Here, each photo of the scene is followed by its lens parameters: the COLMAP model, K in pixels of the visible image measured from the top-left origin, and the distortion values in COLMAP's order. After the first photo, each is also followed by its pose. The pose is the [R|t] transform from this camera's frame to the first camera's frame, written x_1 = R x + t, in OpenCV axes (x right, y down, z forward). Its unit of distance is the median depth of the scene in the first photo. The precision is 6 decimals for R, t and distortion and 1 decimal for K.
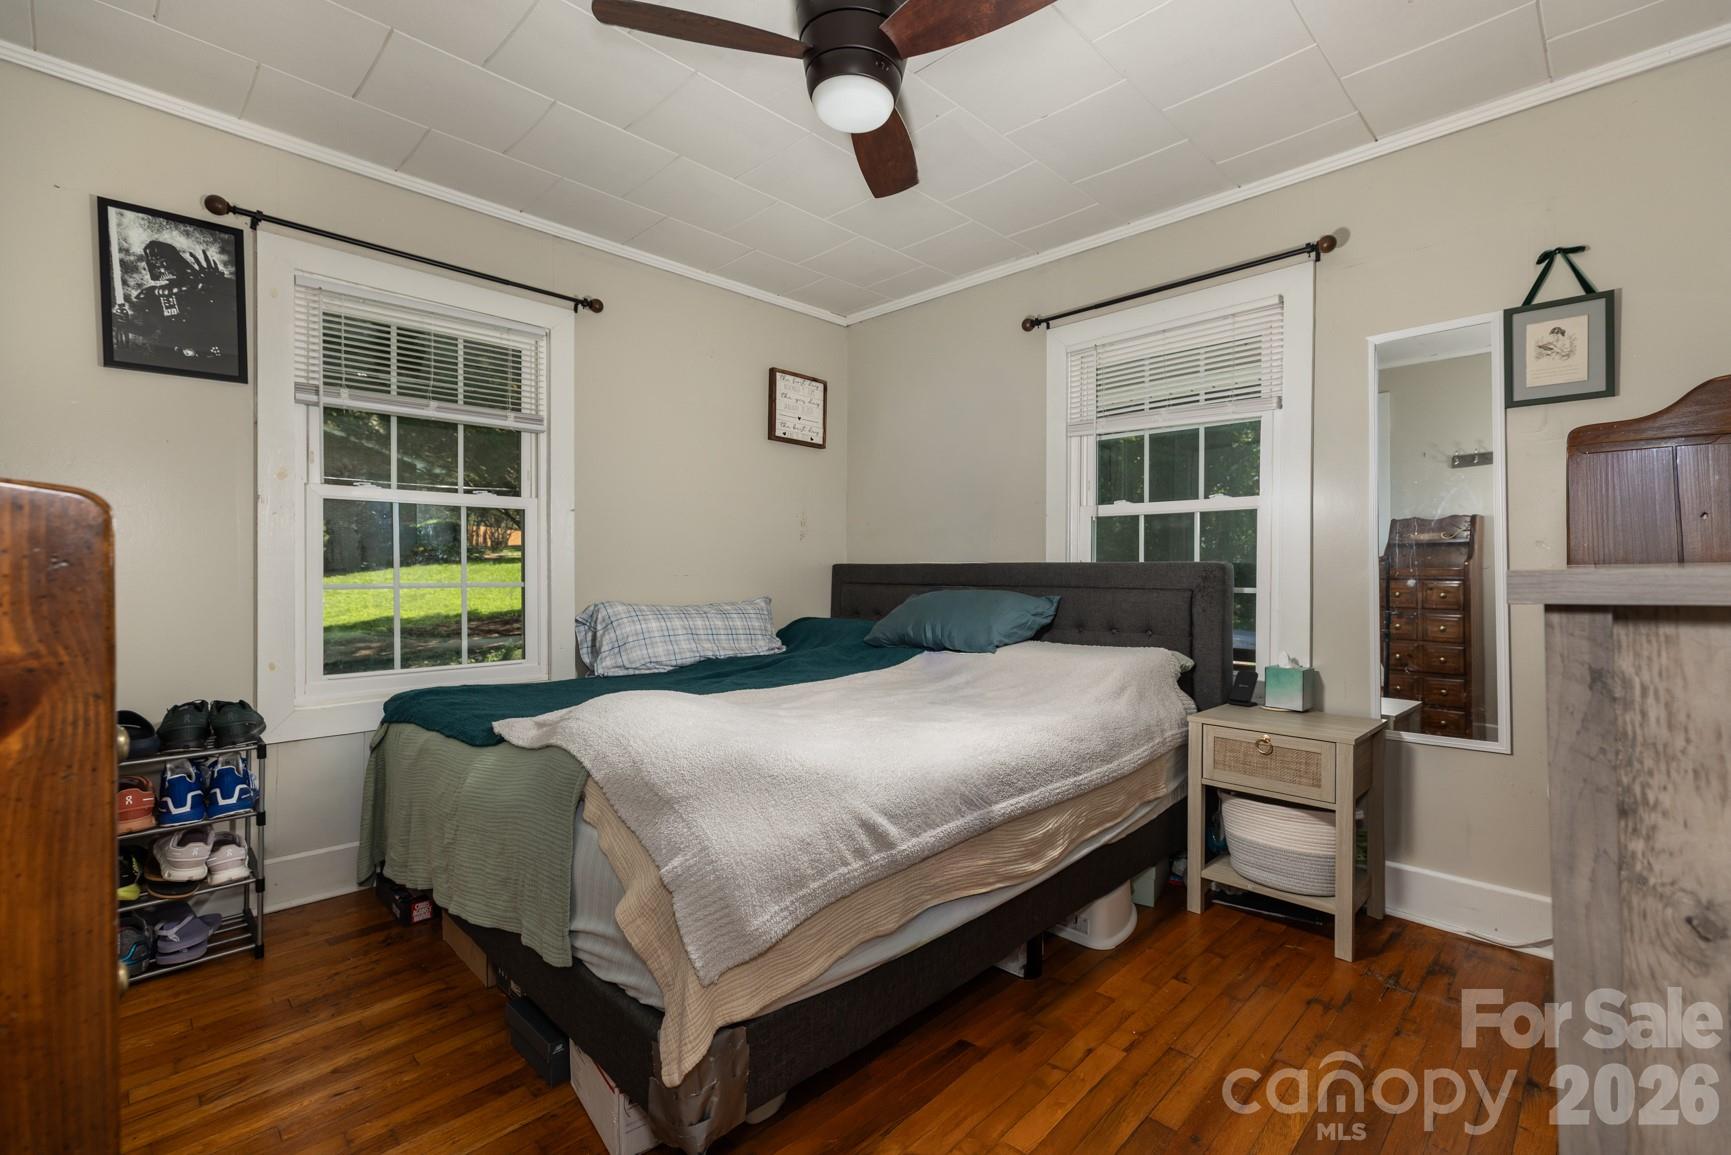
lens RADIAL K [[763.2, 0, 875.7], [0, 763.2, 565.3], [0, 0, 1]] dist [0.004404, -0.001325]
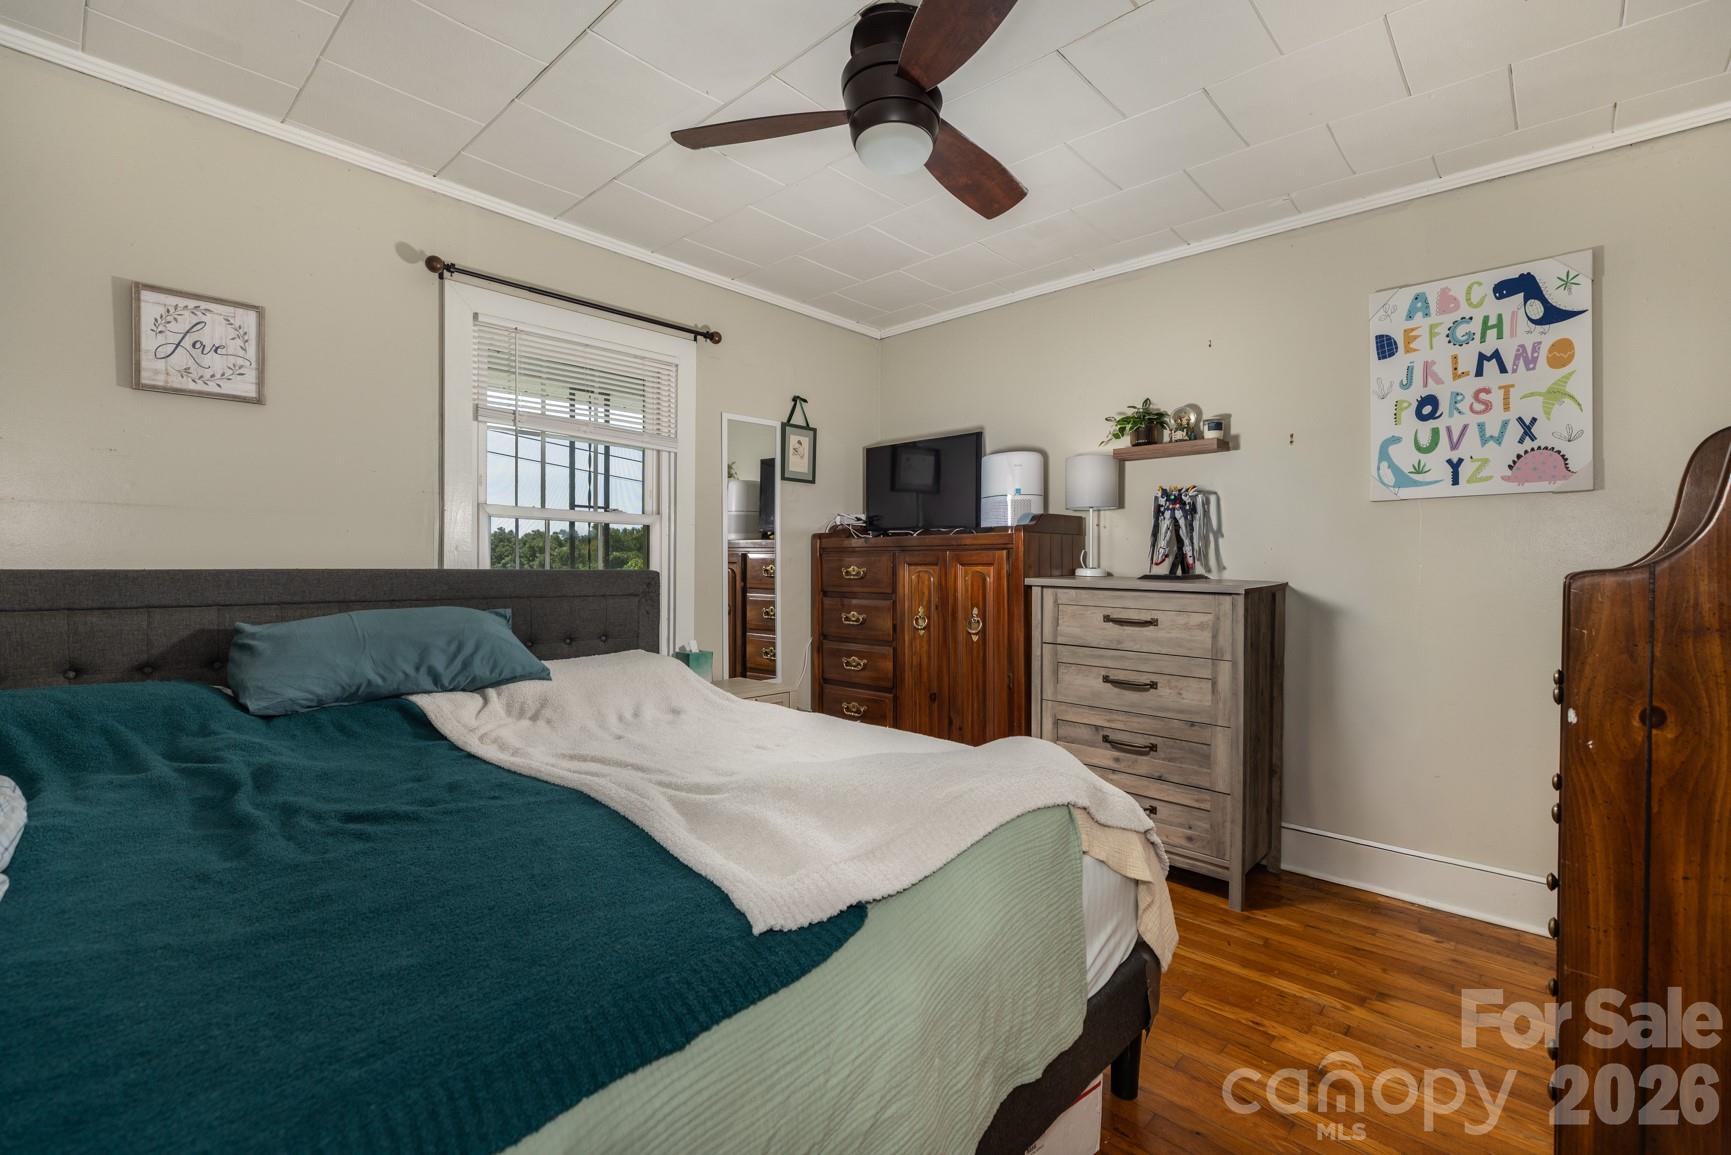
lens RADIAL K [[763.2, 0, 870.4], [0, 763.2, 573.3], [0, 0, 1]] dist [0.004404, -0.001325]
pose [[-0.039019, -0.010843, 0.999180, -0.768142], [-0.006046, 0.999925, 0.010615, -0.013851], [-0.999220, -0.005627, -0.039081, 0.749096]]
